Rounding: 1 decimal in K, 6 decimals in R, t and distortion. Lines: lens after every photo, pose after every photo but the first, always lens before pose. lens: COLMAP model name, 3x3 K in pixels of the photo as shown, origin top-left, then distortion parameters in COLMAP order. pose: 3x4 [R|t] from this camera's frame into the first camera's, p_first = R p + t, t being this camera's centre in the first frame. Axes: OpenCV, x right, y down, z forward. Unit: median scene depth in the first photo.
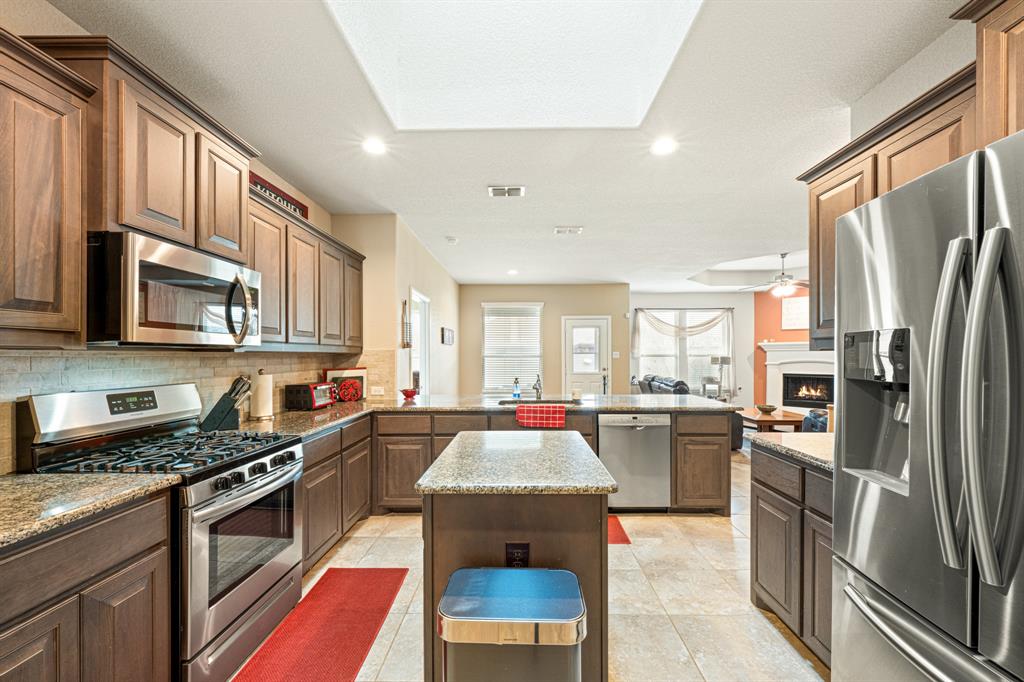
lens RADIAL K [[410.0, 0, 523.9], [0, 410.0, 359.1], [0, 0, 1]] dist [0.000252, 0.000162]
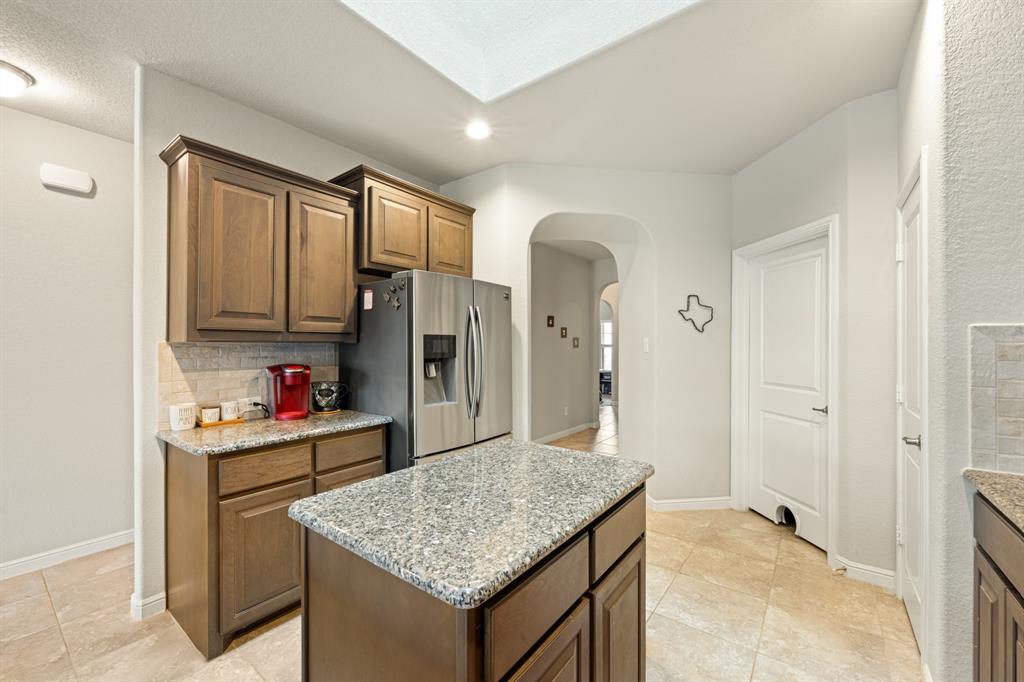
lens RADIAL K [[410.0, 0, 513.0], [0, 410.0, 351.7], [0, 0, 1]] dist [0.000252, 0.000162]
pose [[-0.793683, -0.004025, 0.608318, -0.251333], [0.008217, 0.999816, 0.017337, -0.004609], [-0.608276, 0.018759, -0.793504, 0.834968]]
